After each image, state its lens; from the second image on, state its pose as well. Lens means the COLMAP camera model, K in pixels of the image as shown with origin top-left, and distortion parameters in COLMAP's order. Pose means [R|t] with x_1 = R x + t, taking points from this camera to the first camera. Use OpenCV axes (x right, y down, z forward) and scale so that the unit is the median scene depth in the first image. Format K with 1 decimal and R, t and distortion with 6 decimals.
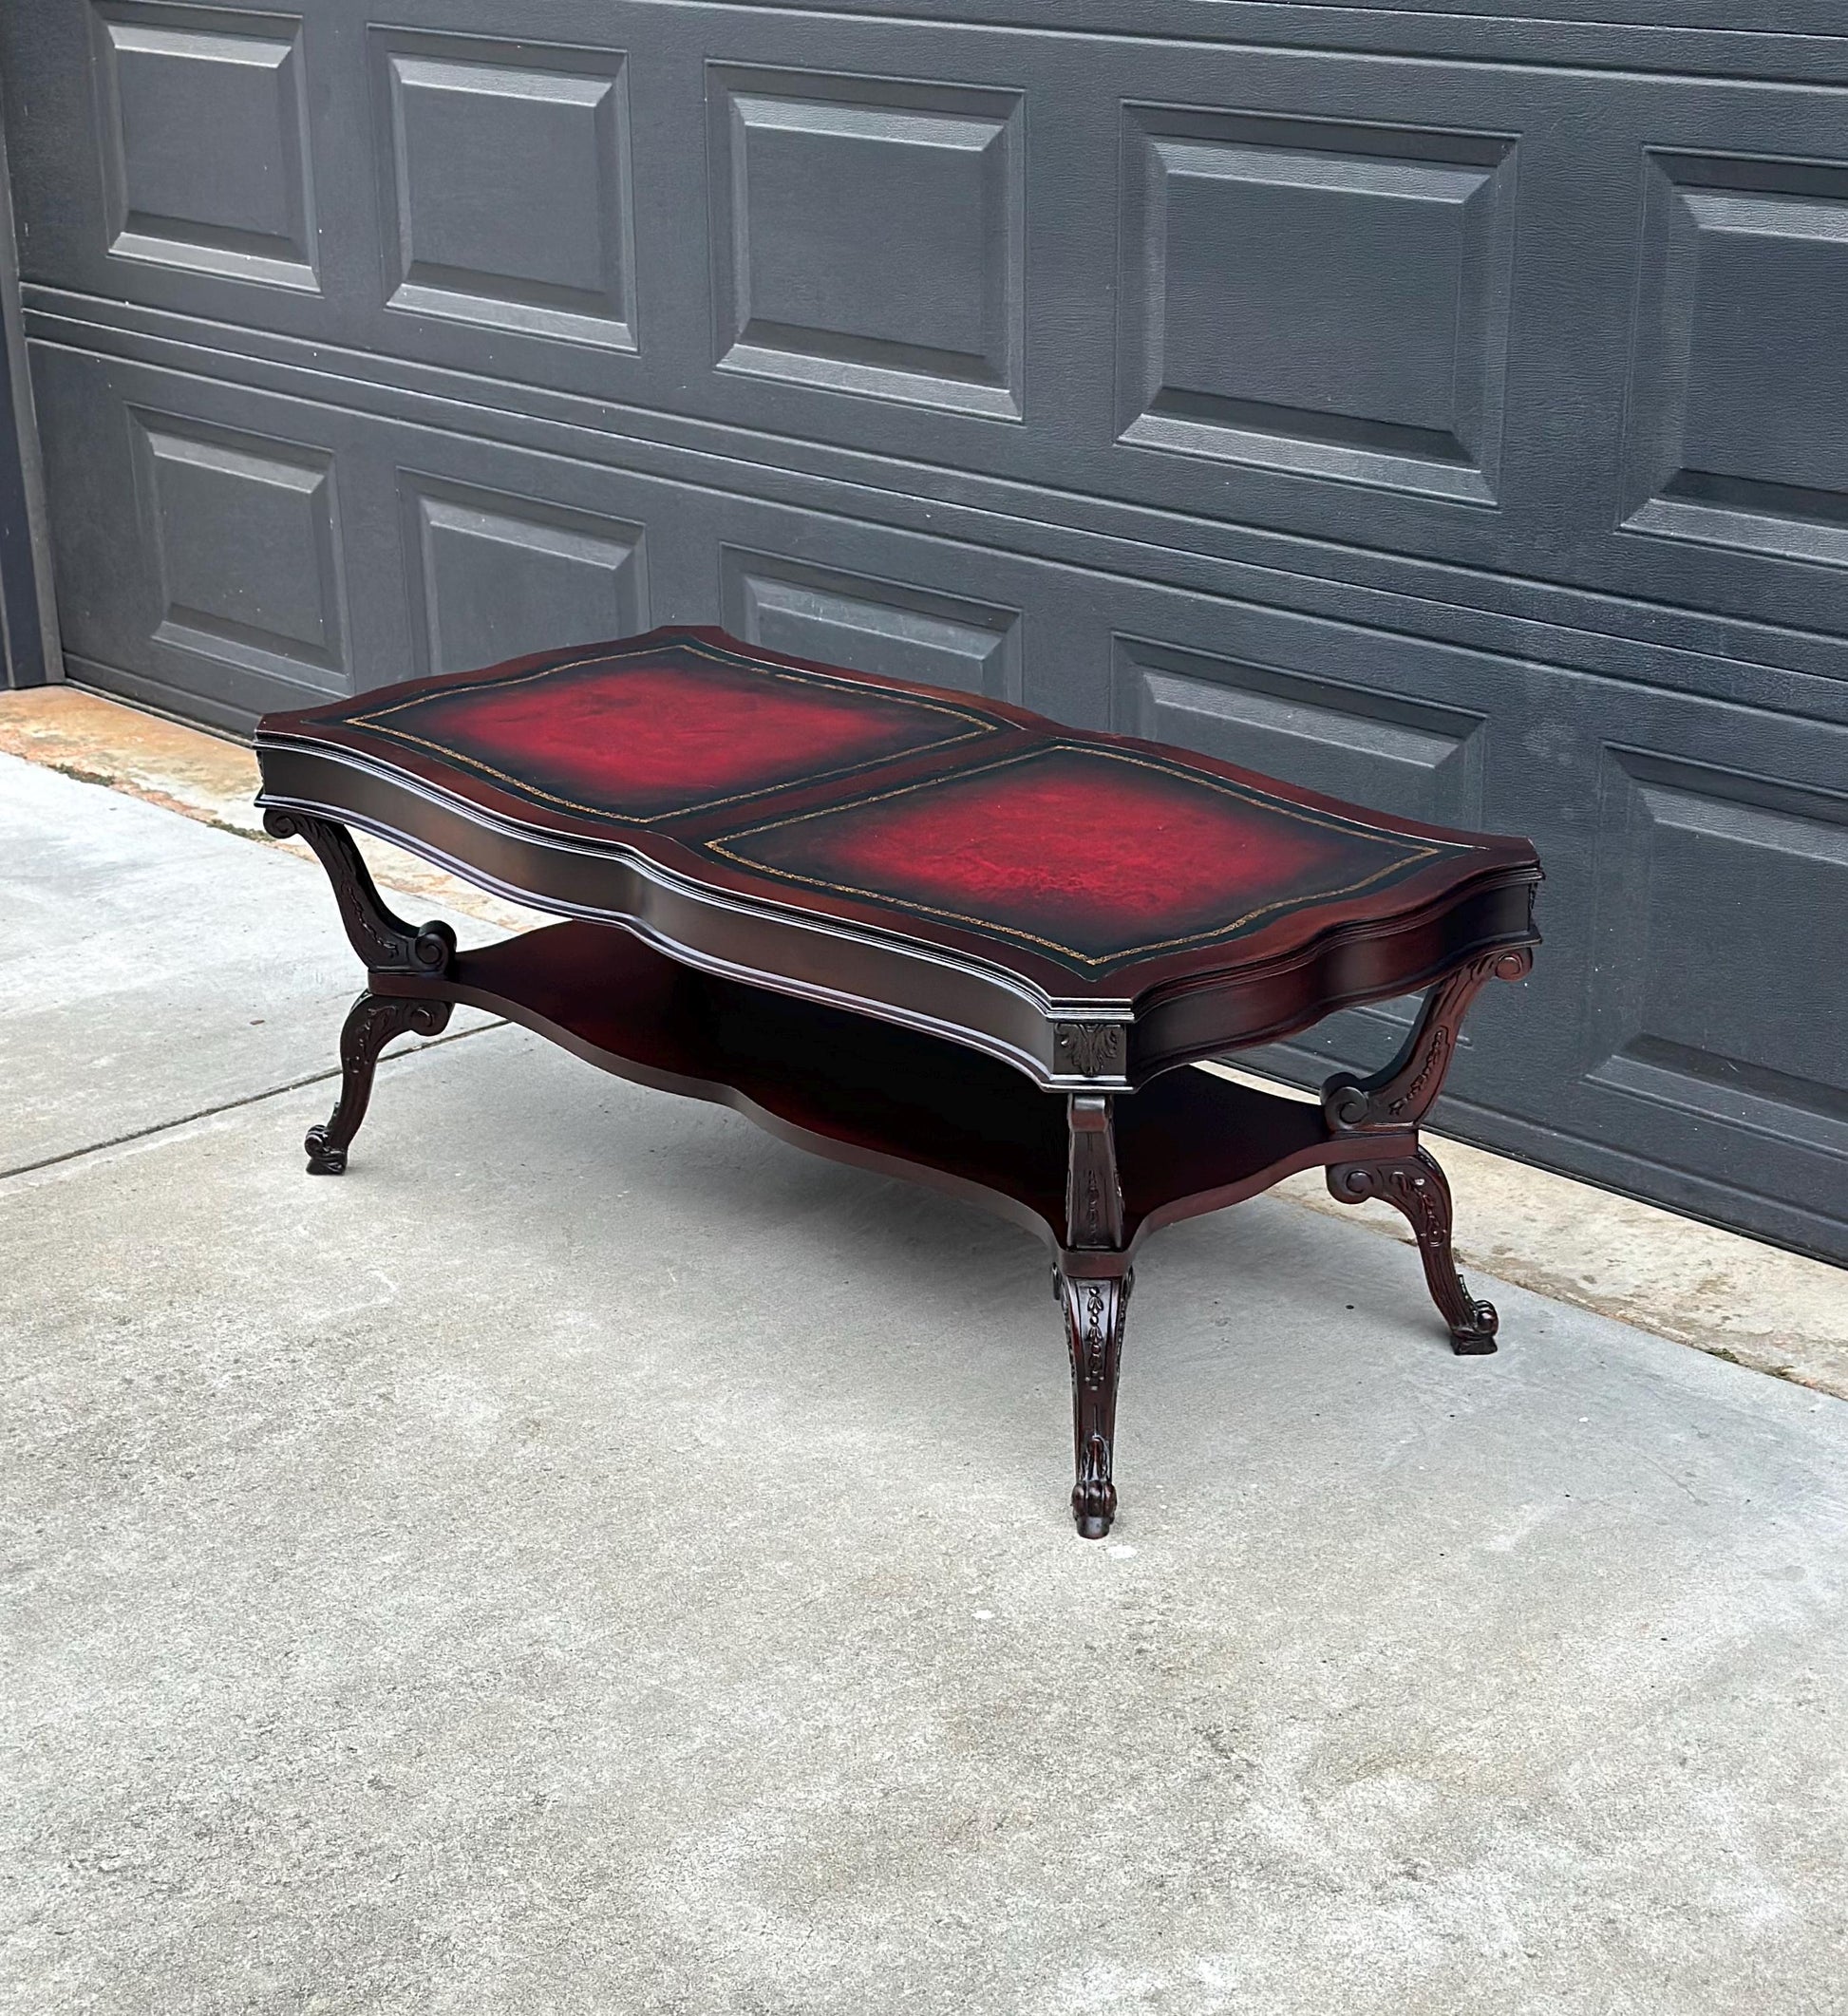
lens RADIAL K [[3734.3, 0, 974.0], [0, 3734.3, 1084.6], [0, 0, 1]] dist [0.160046, 0.000000]
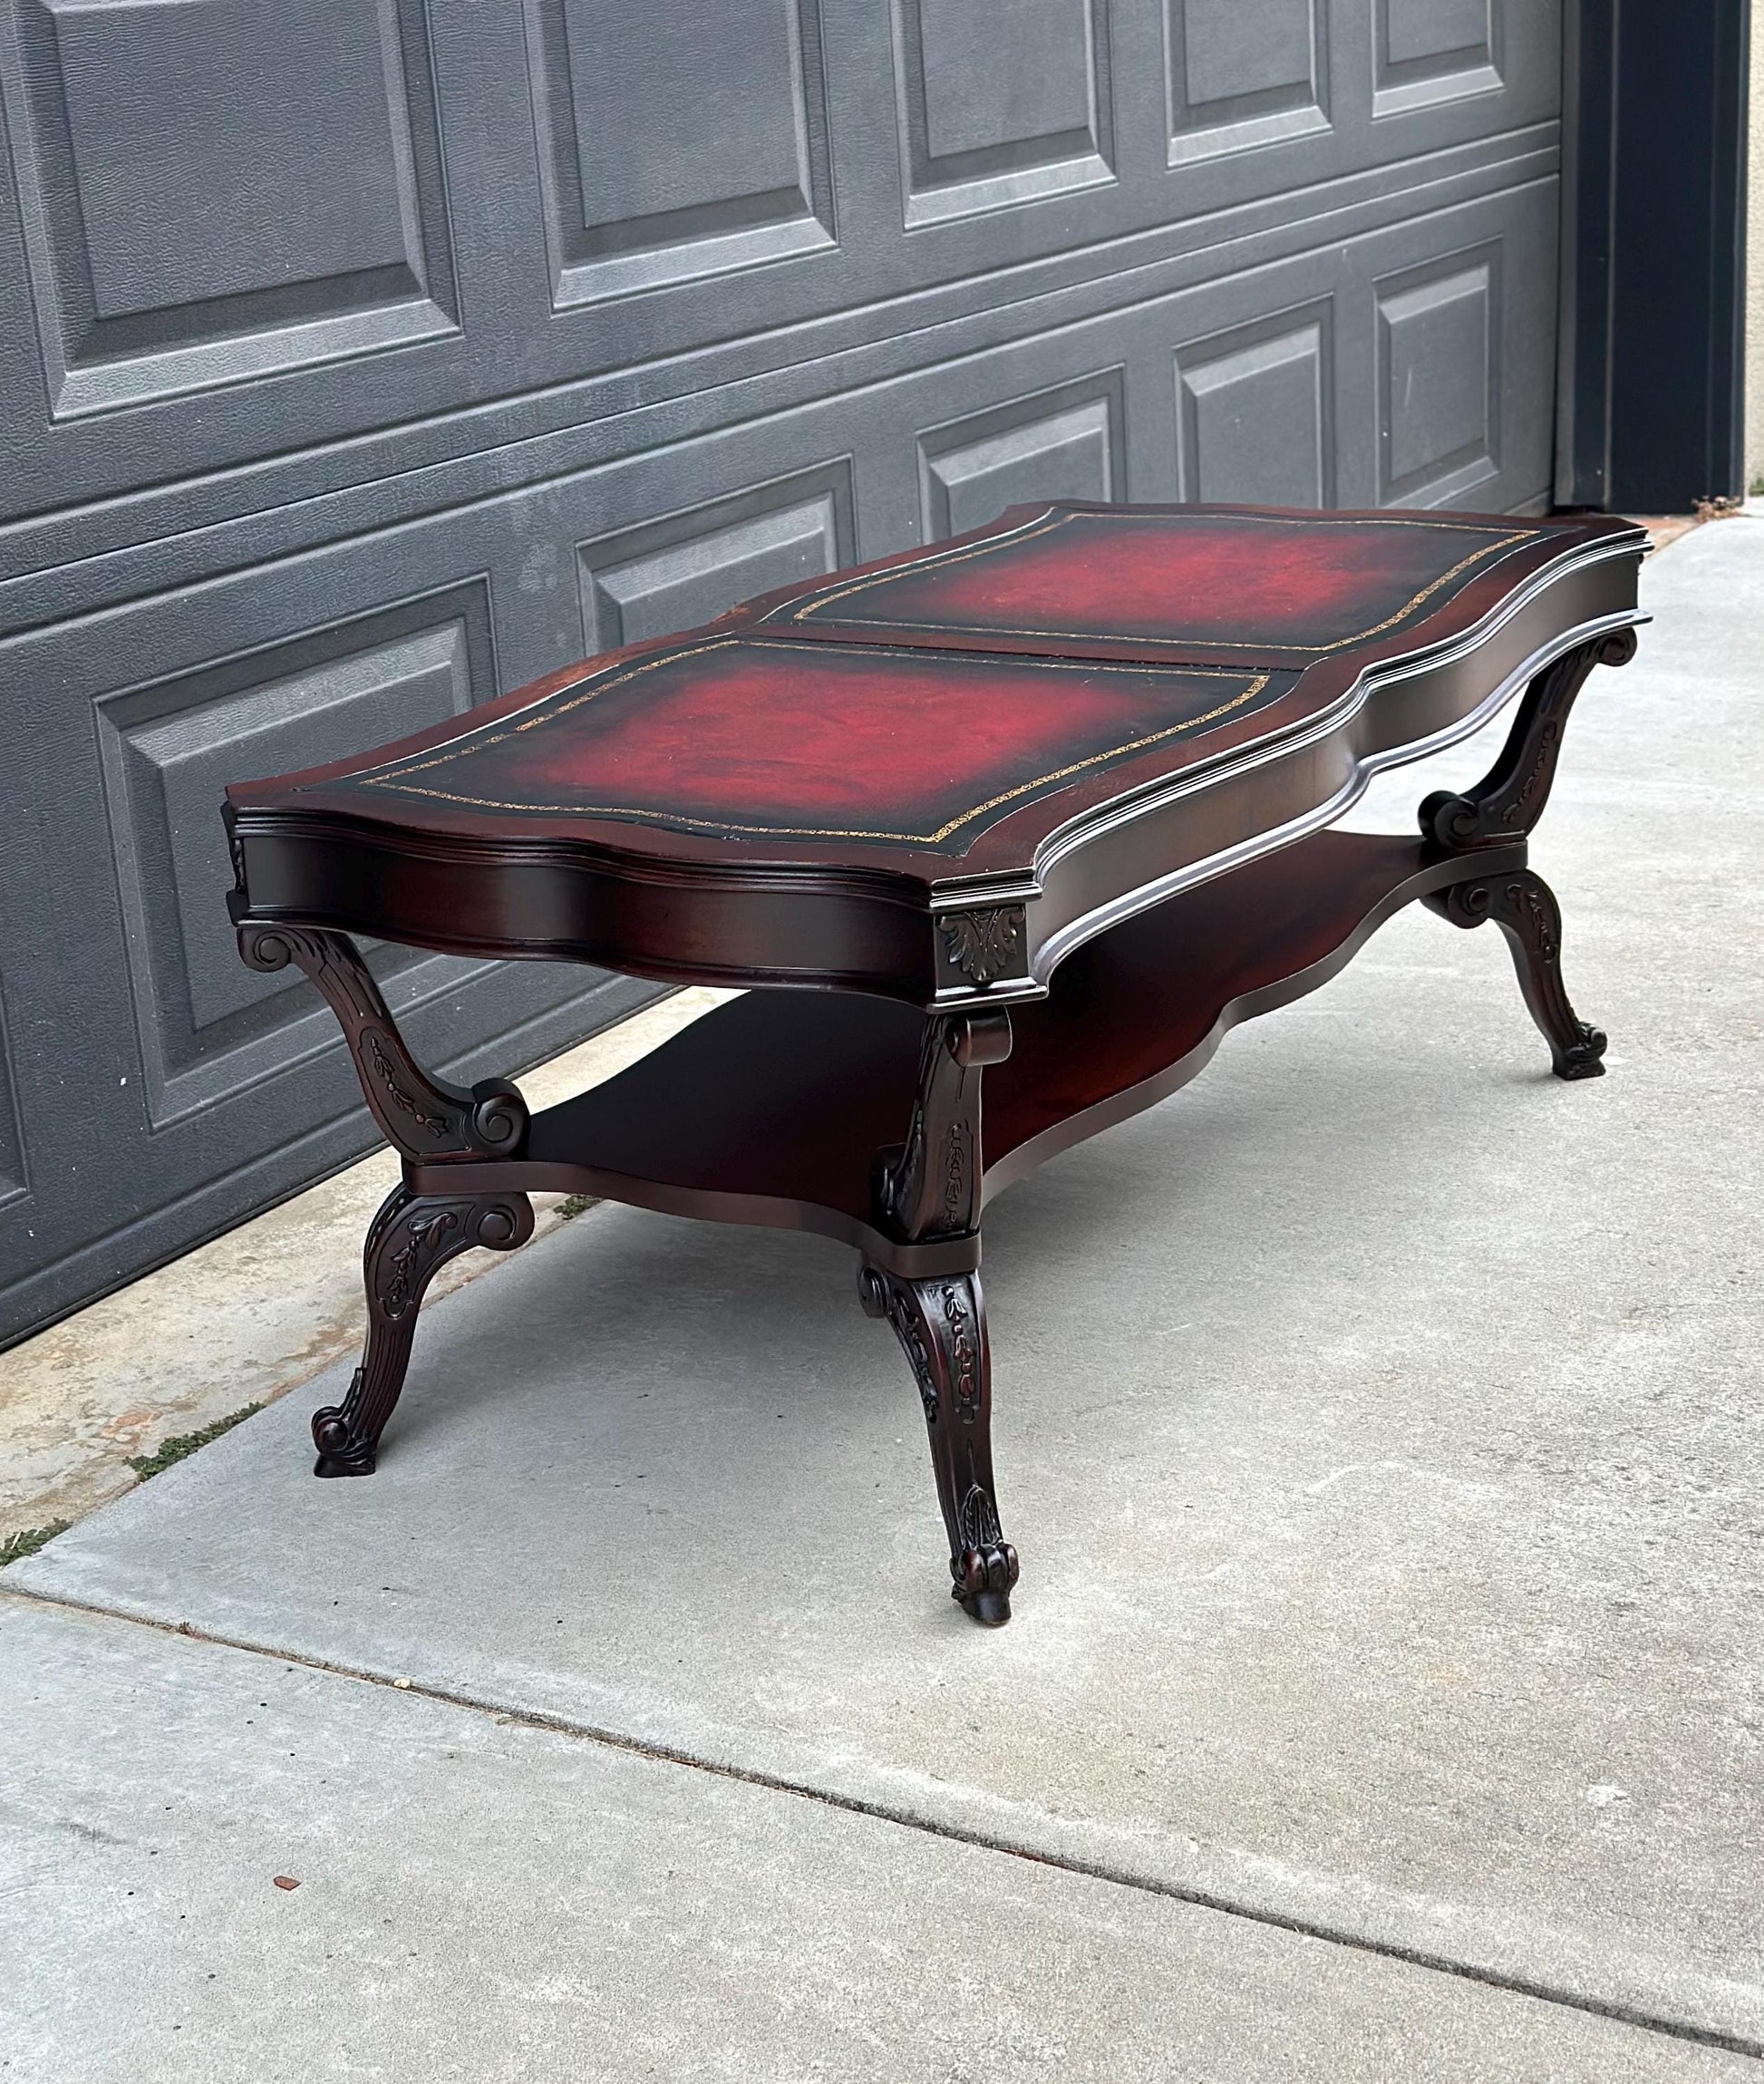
lens RADIAL K [[3526.5, 0, 857.5], [0, 3526.5, 1073.2], [0, 0, 1]] dist [0.153449, 0.000000]
pose [[-0.287373, -0.279611, 0.916097, -0.698009], [0.389606, 0.839617, 0.378484, -0.286847], [-0.874999, 0.465684, -0.132345, 1.111548]]
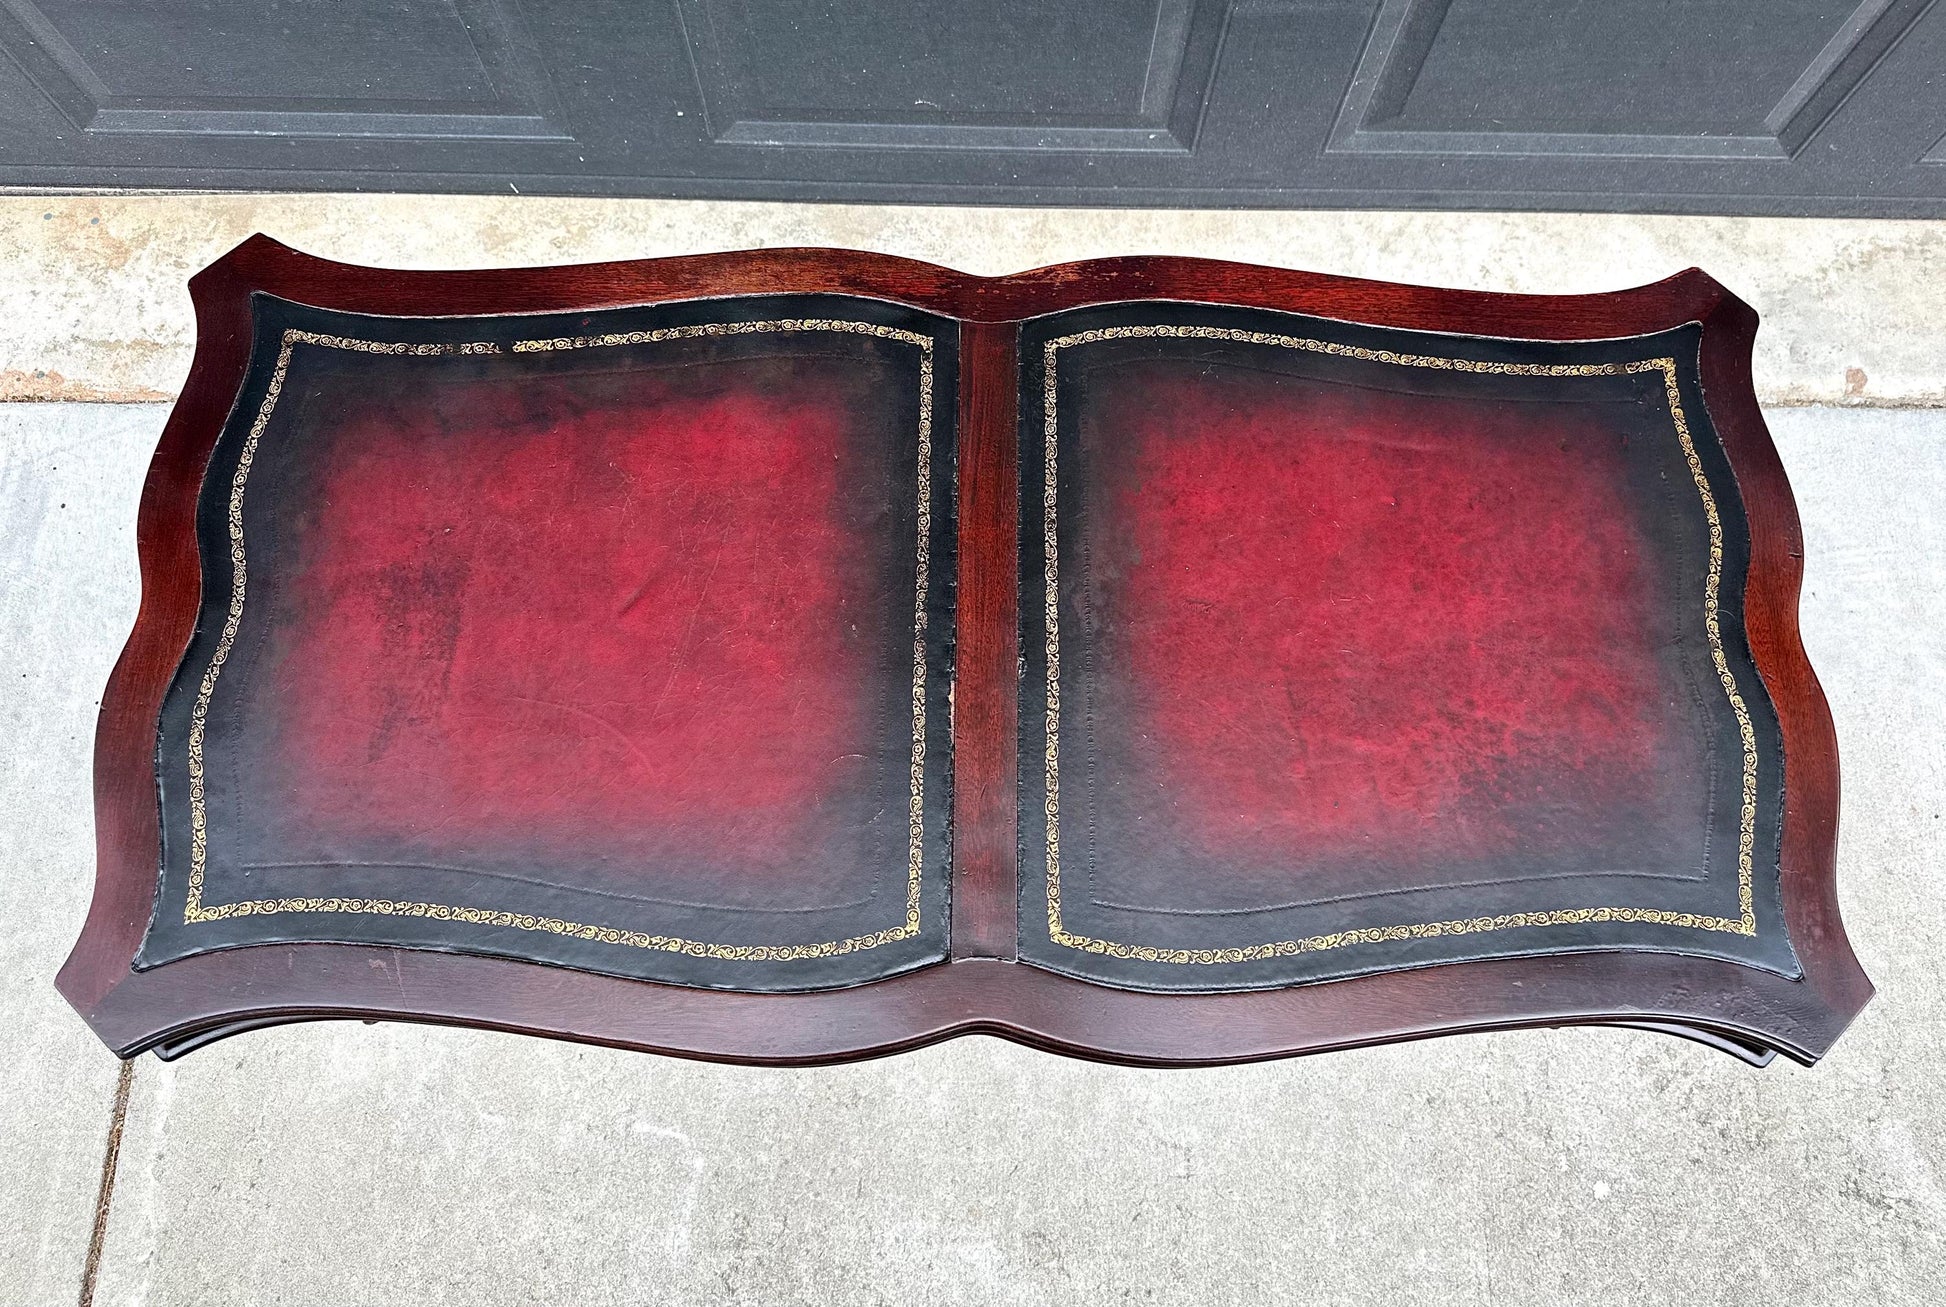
lens RADIAL K [[1475.2, 0, 1016.9], [0, 1475.2, 577.8], [0, 0, 1]] dist [0.002621, -0.007816]
pose [[0.690270, -0.676368, 0.257010, -0.093225], [0.214396, 0.530449, 0.820157, -0.313725], [-0.691059, -0.511028, 0.511164, 0.802262]]
